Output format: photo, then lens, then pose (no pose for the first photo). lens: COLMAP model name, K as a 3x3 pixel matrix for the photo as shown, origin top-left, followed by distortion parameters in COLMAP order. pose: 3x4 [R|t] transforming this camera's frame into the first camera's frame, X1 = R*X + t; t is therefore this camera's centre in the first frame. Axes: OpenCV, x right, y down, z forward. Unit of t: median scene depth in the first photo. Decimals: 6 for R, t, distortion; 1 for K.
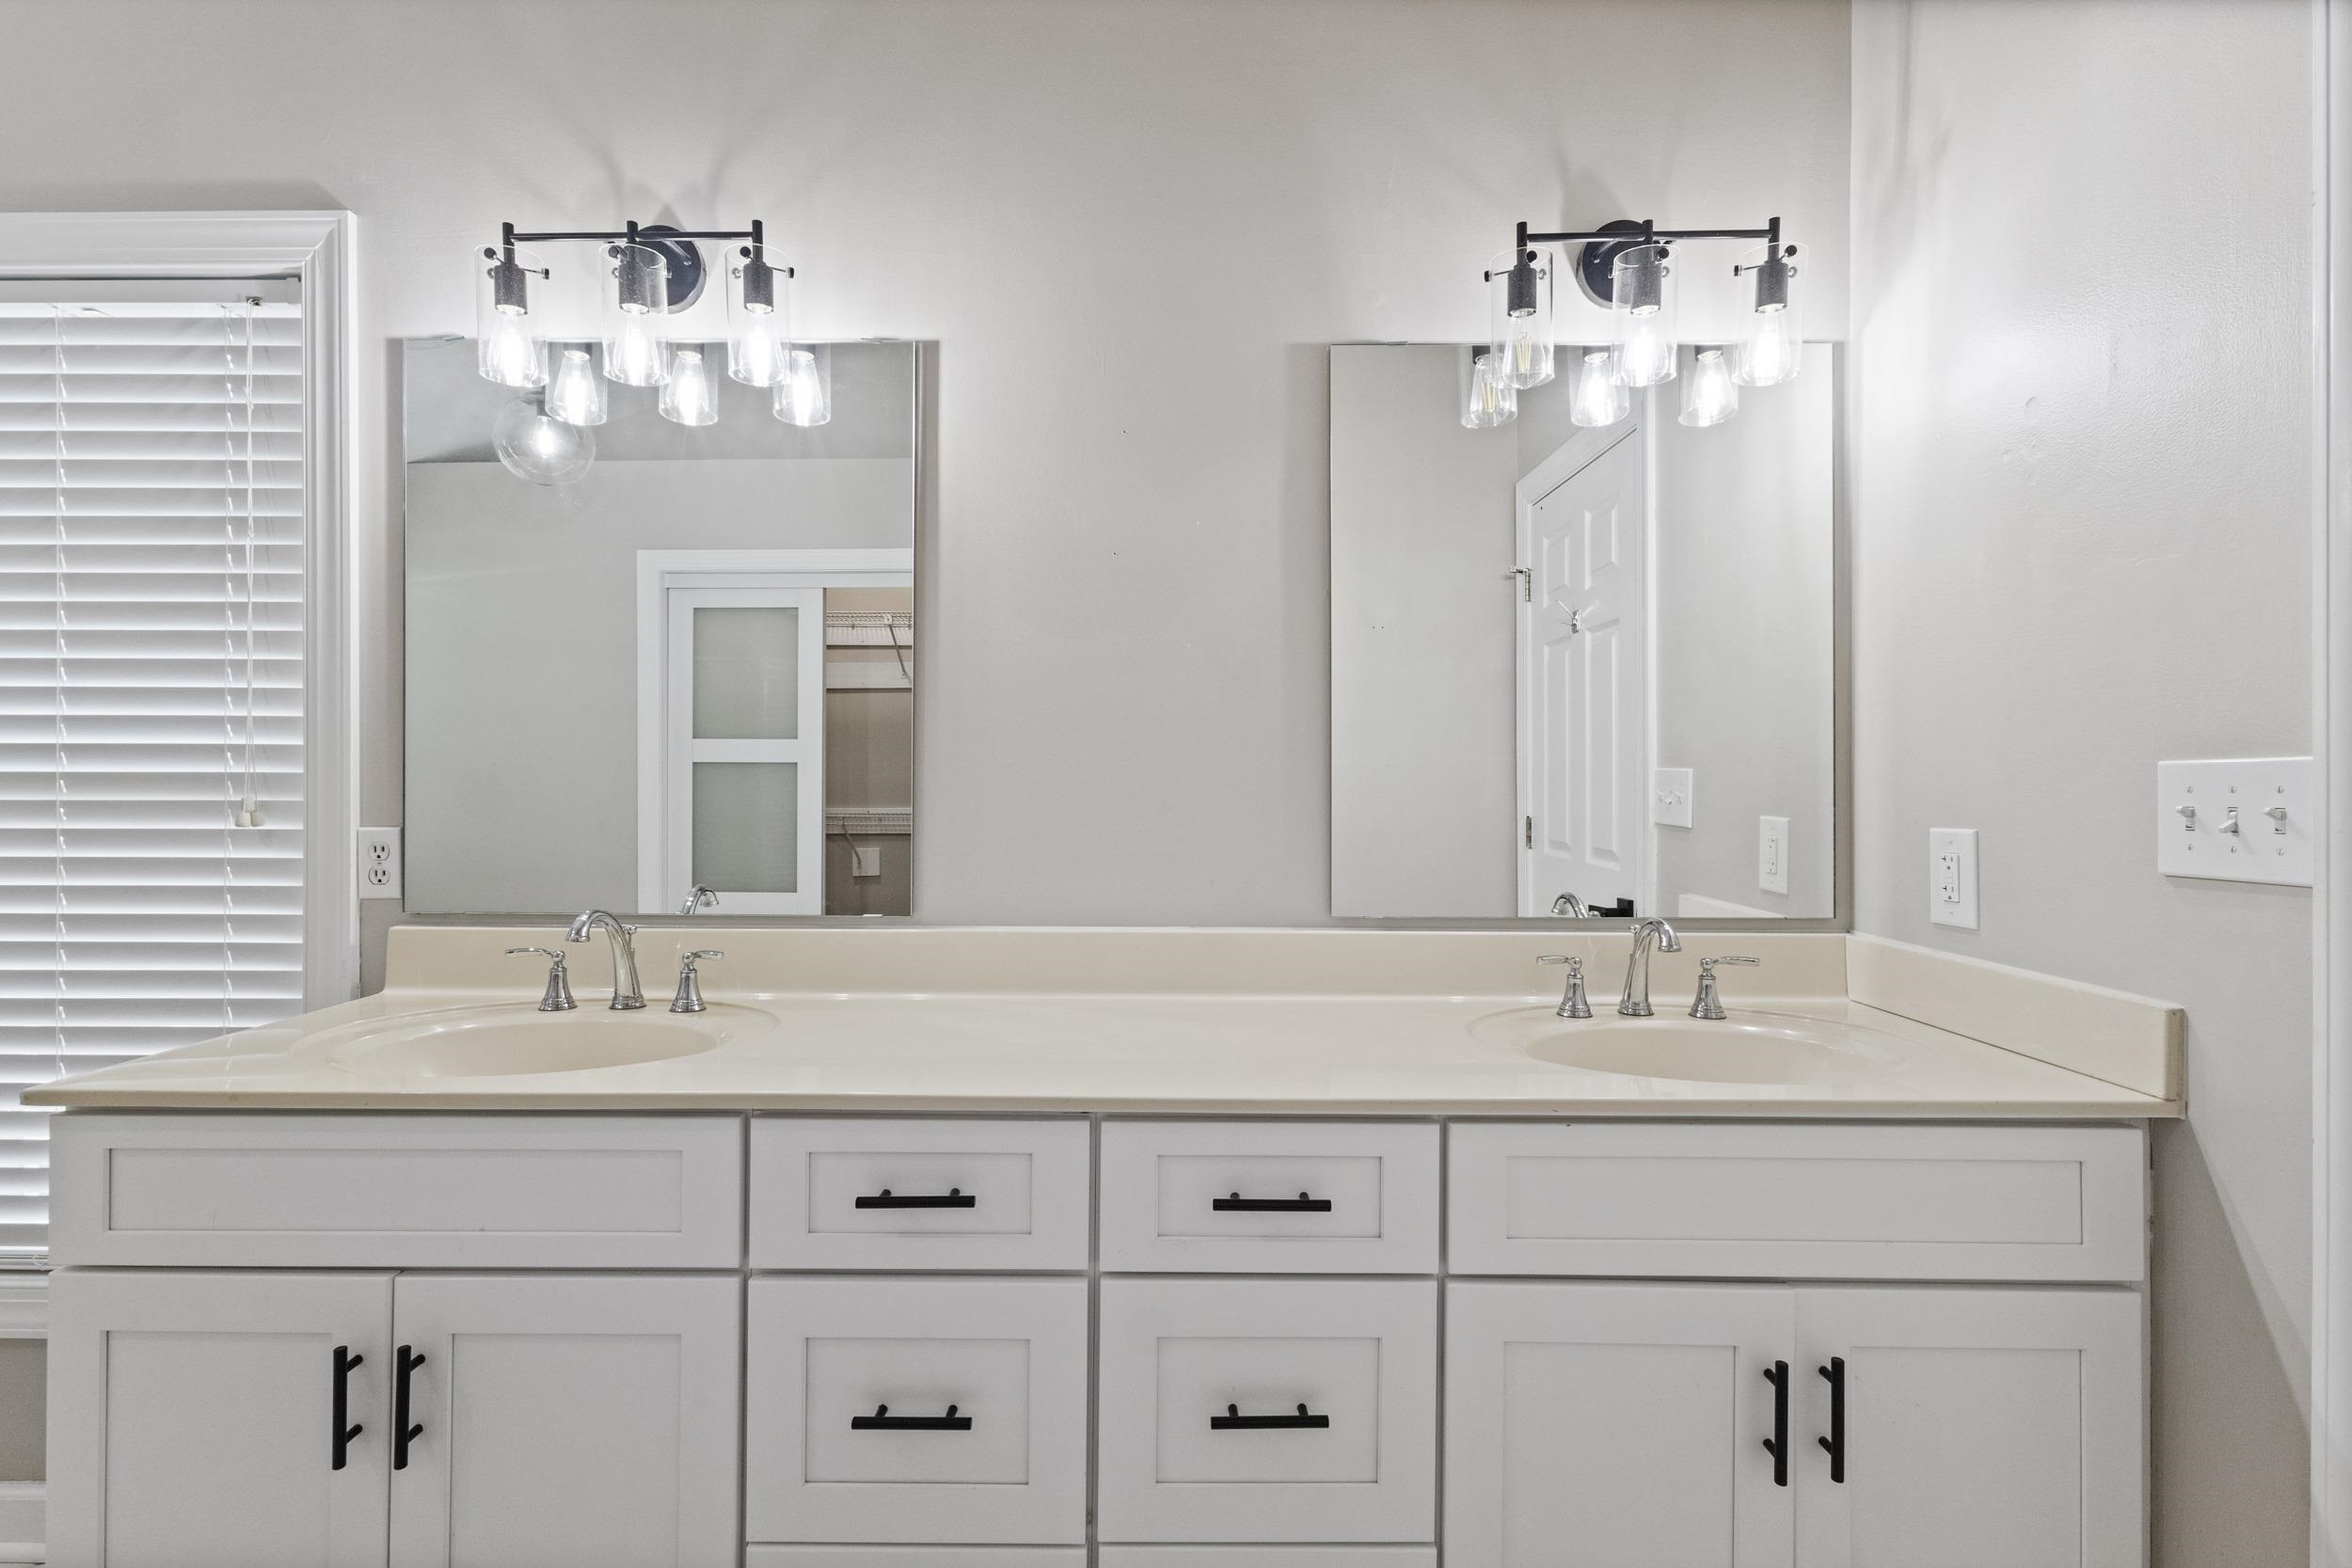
lens RADIAL K [[1090.2, 0, 1158.6], [0, 1090.2, 774.1], [0, 0, 1]] dist [0.005180, -0.000124]
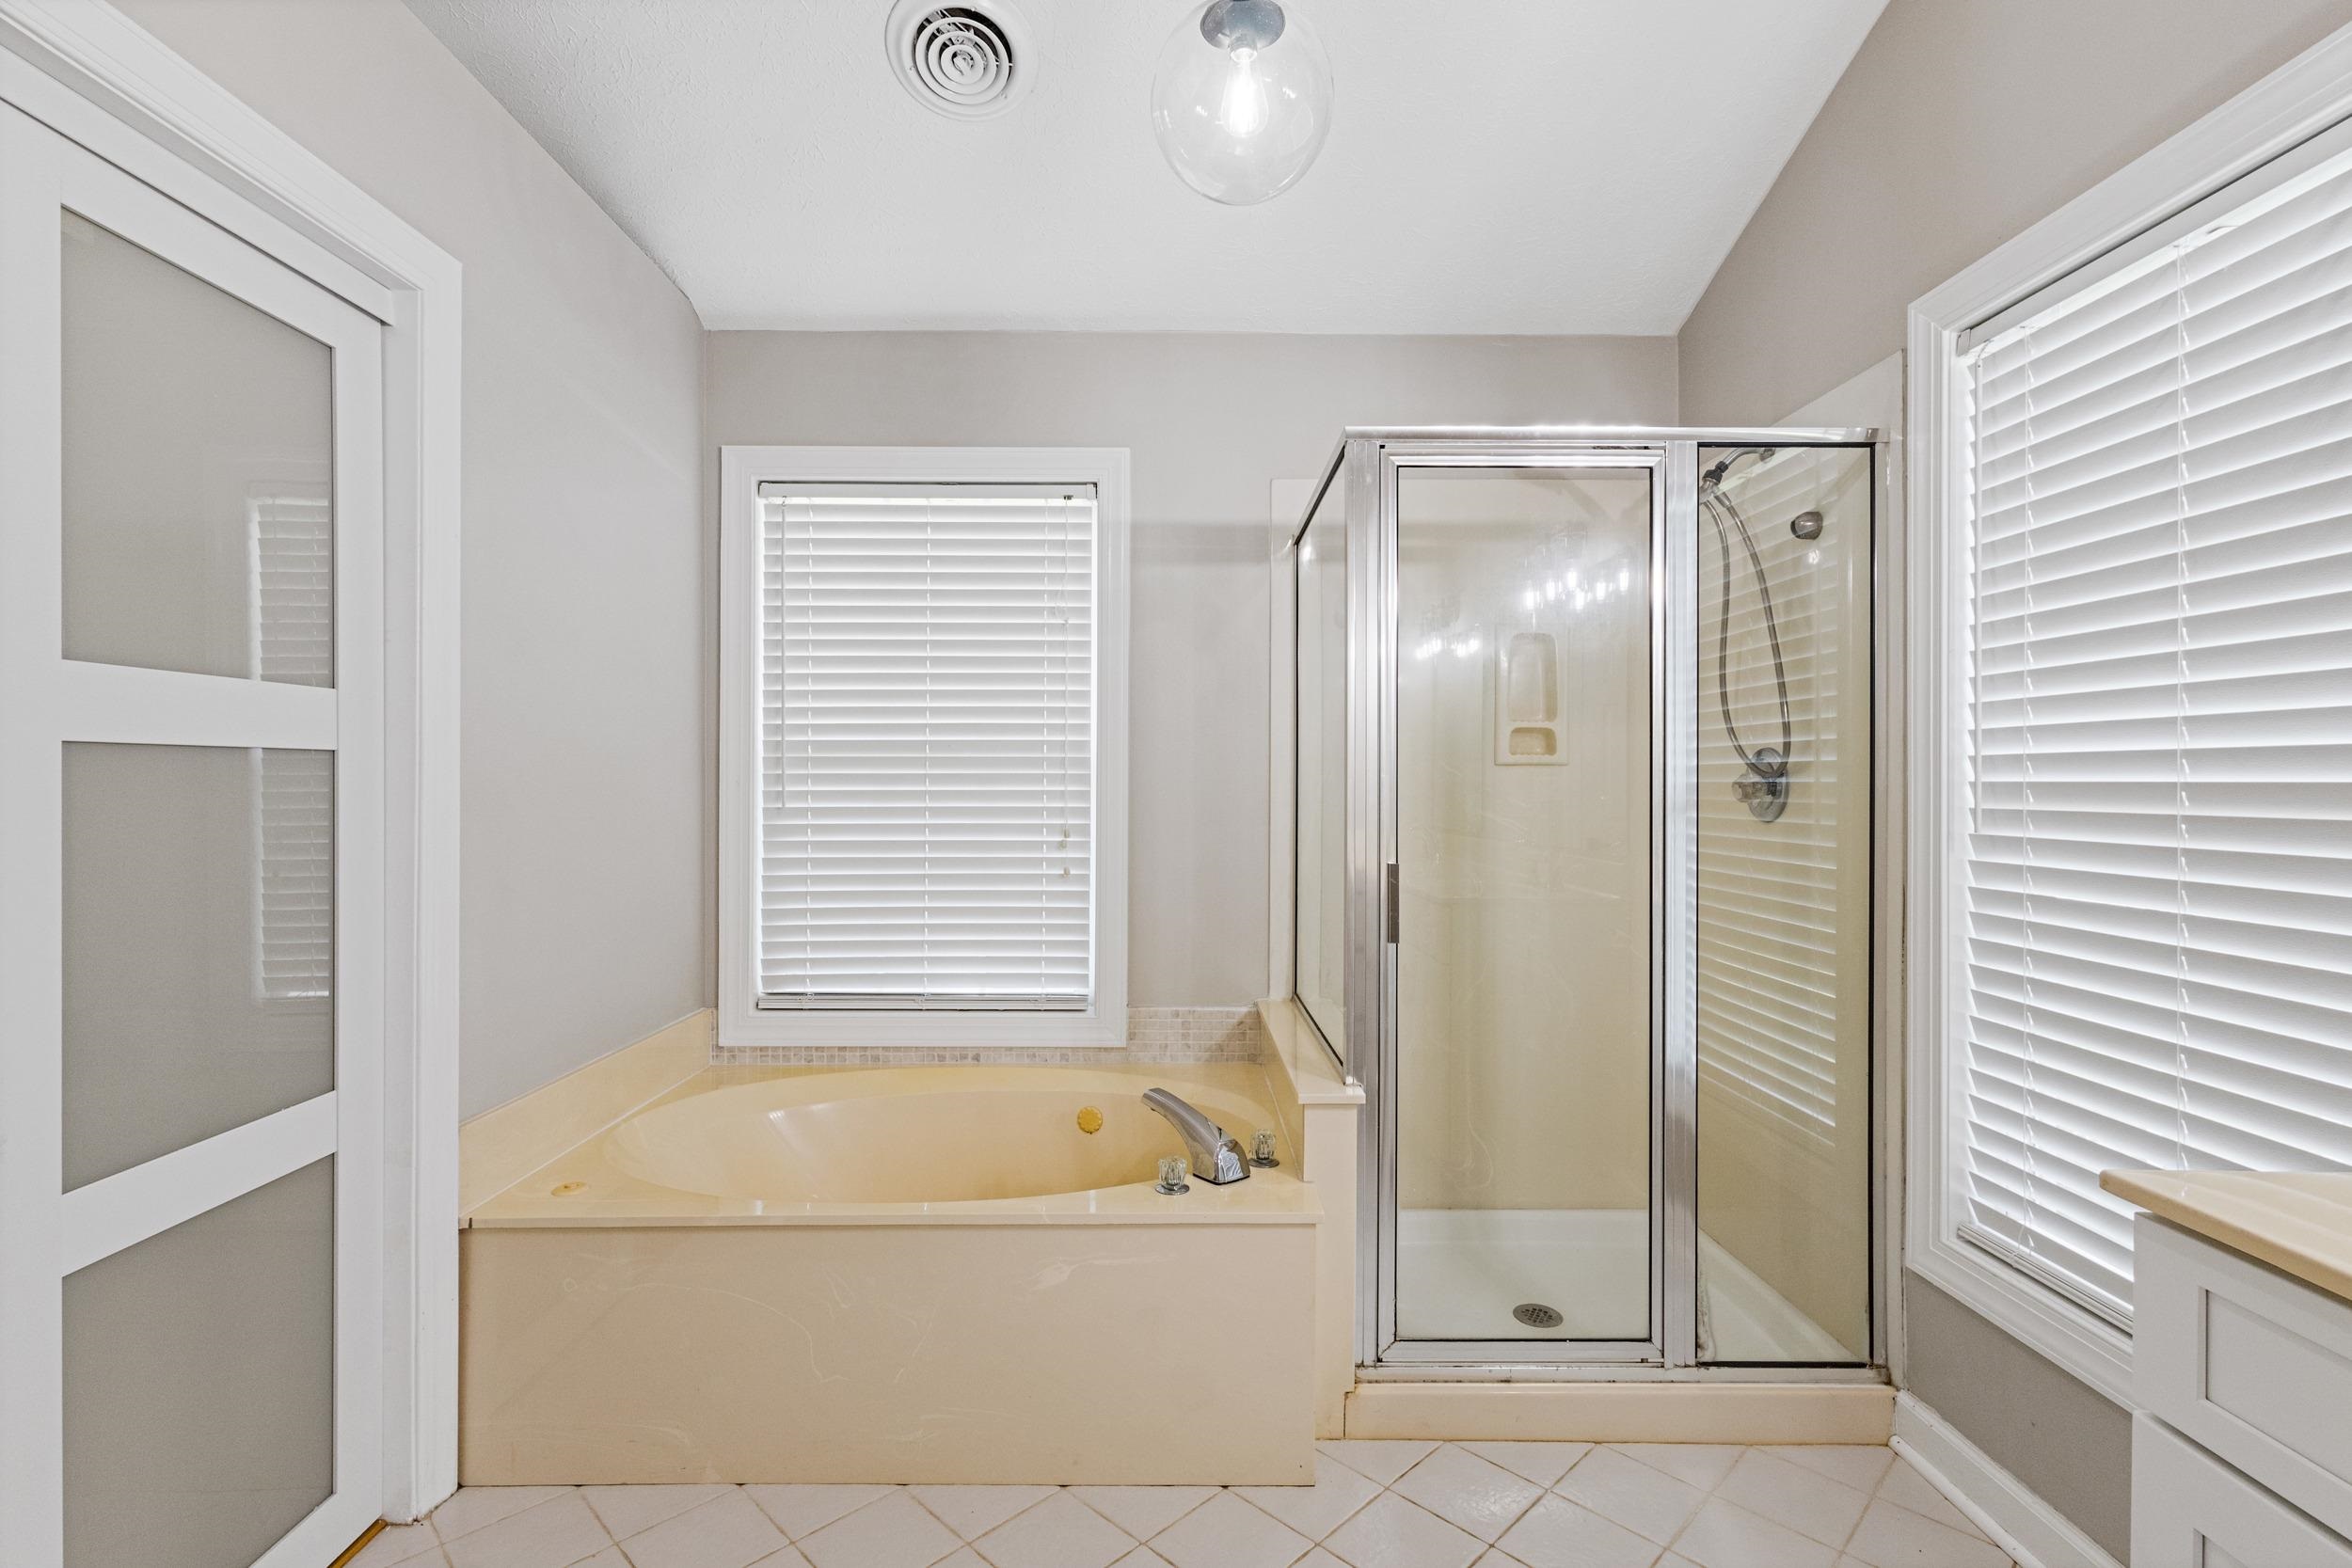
lens RADIAL K [[1090.2, 0, 1174.0], [0, 1090.2, 775.7], [0, 0, 1]] dist [0.005180, -0.000124]
pose [[0.011326, -0.007287, -0.999909, -0.151045], [-0.004705, 0.999962, -0.007340, 0.003241], [0.999925, 0.004788, 0.011291, 0.199107]]
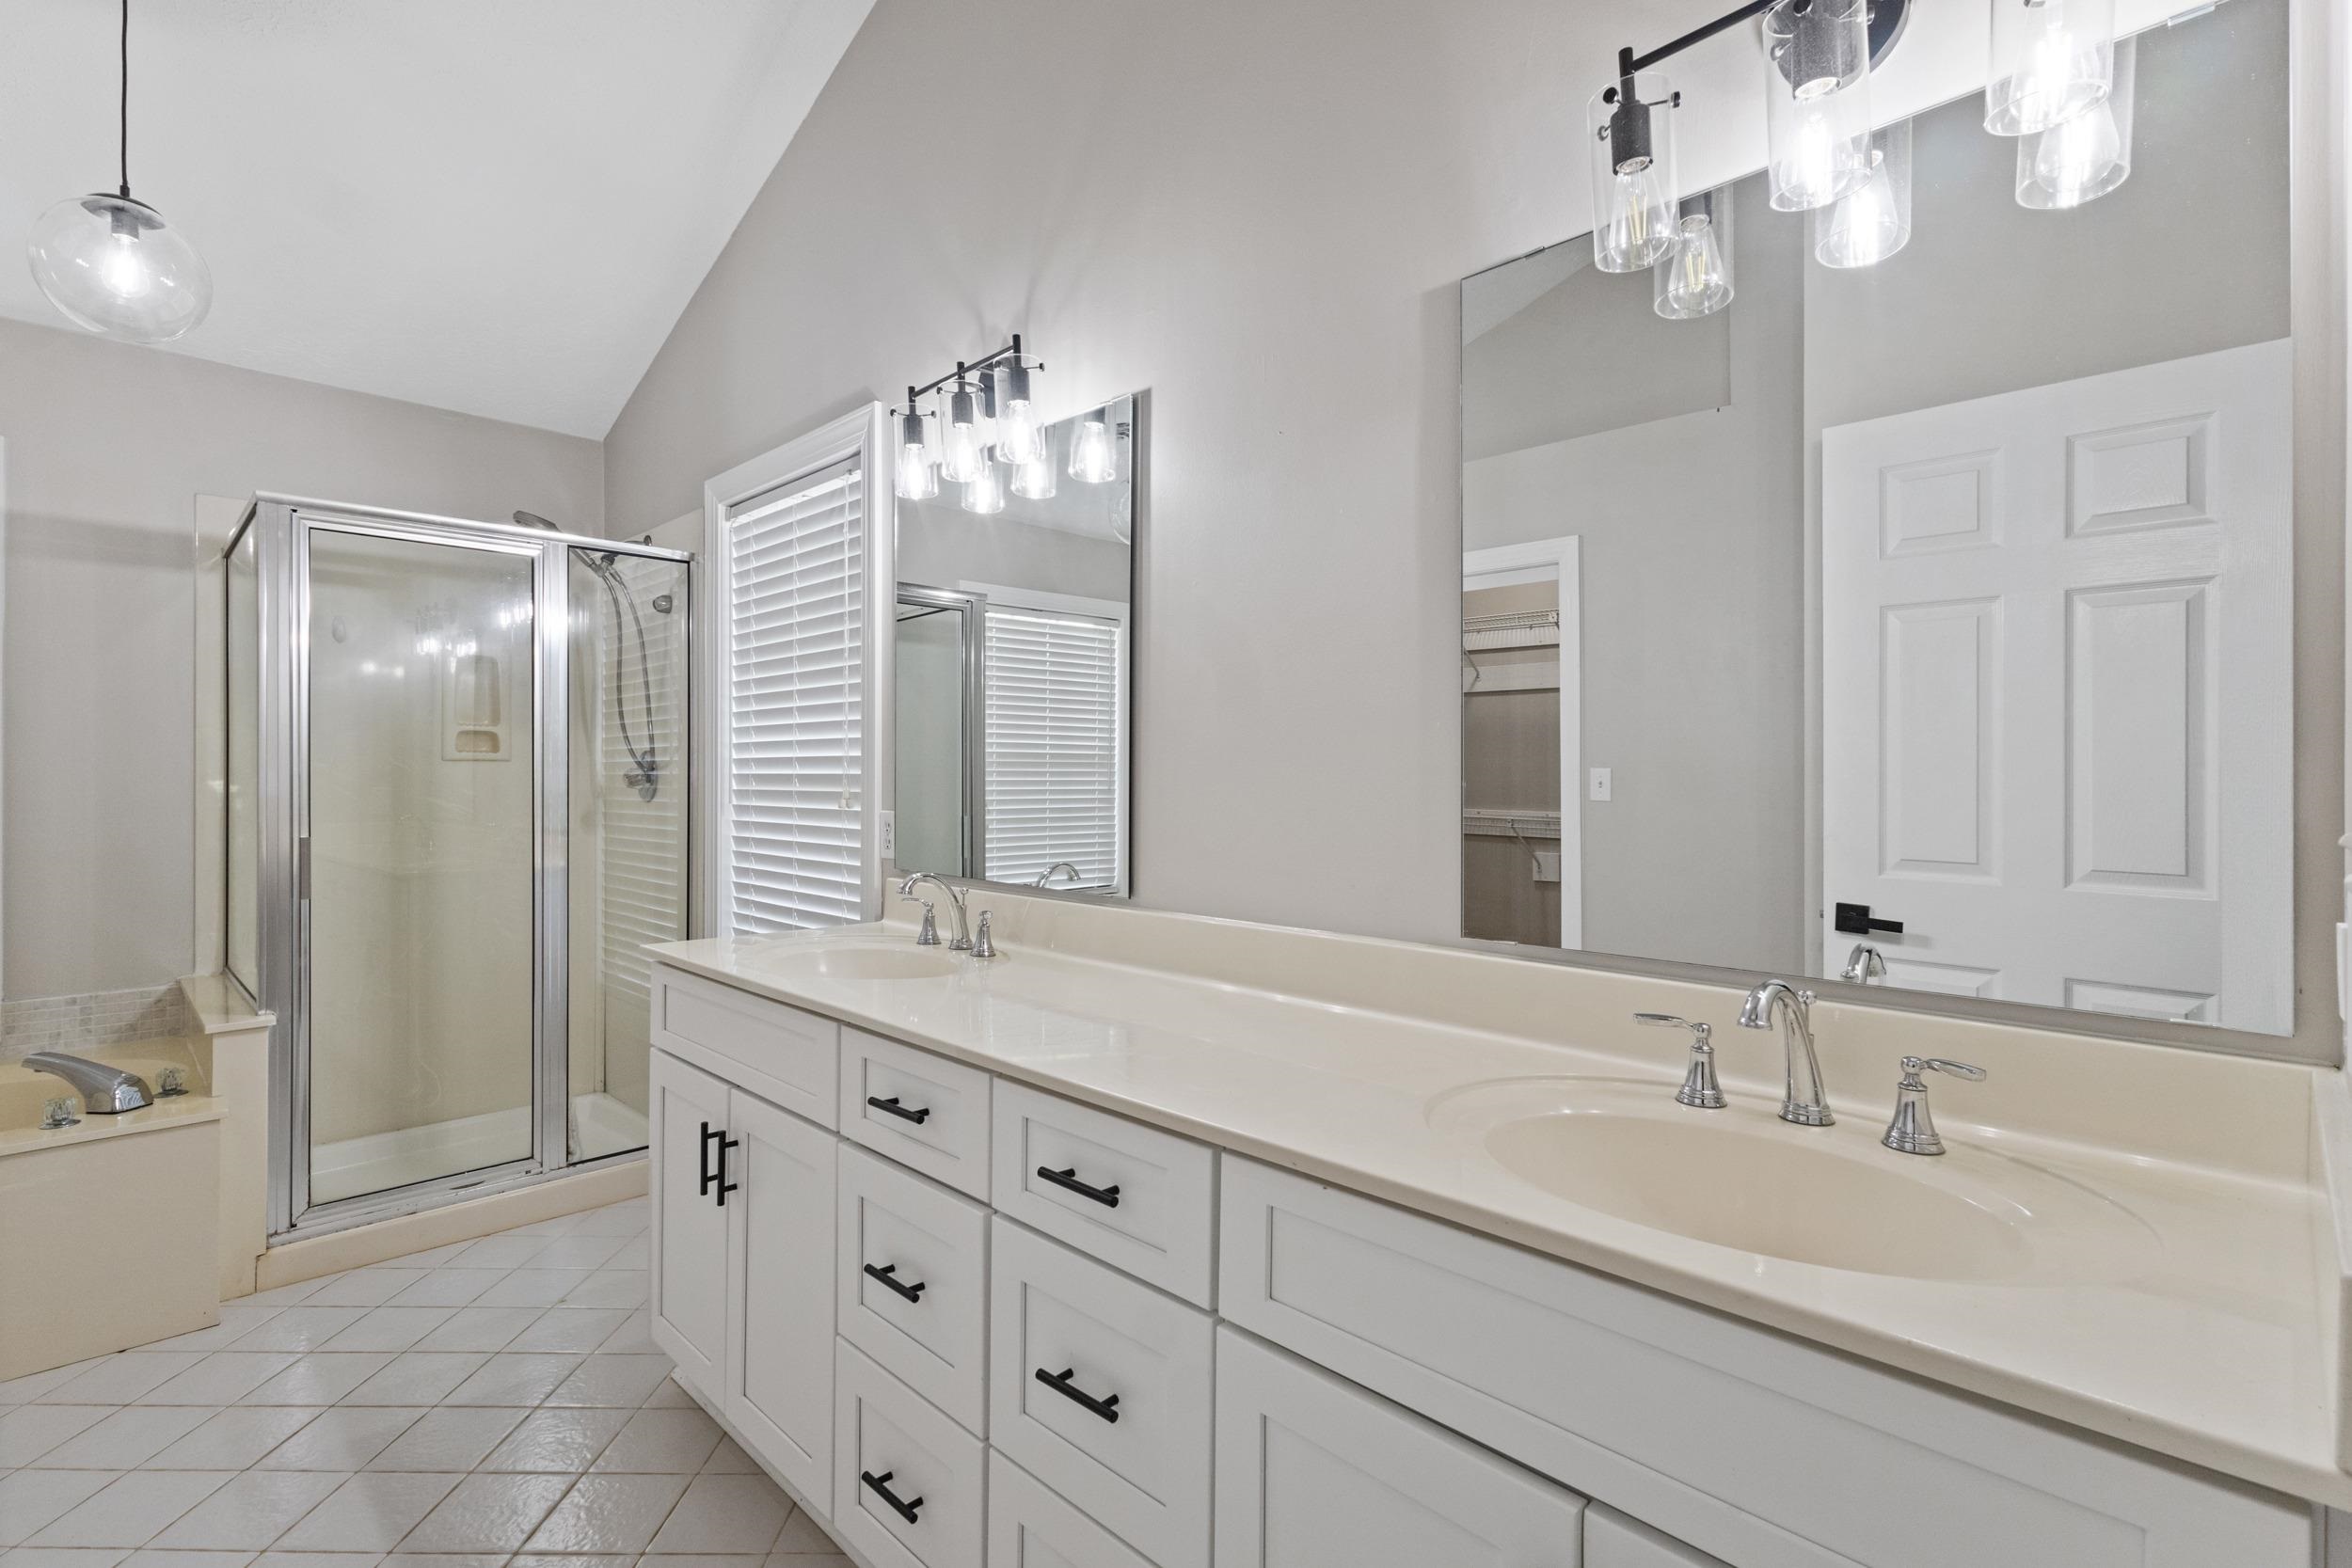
lens RADIAL K [[1090.2, 0, 1174.3], [0, 1090.2, 777.7], [0, 0, 1]] dist [0.005180, -0.000124]
pose [[0.709100, 0.000140, -0.705107, 0.609973], [-0.000669, 1.000000, -0.000474, 0.004513], [0.705107, 0.000808, 0.709100, 0.222669]]
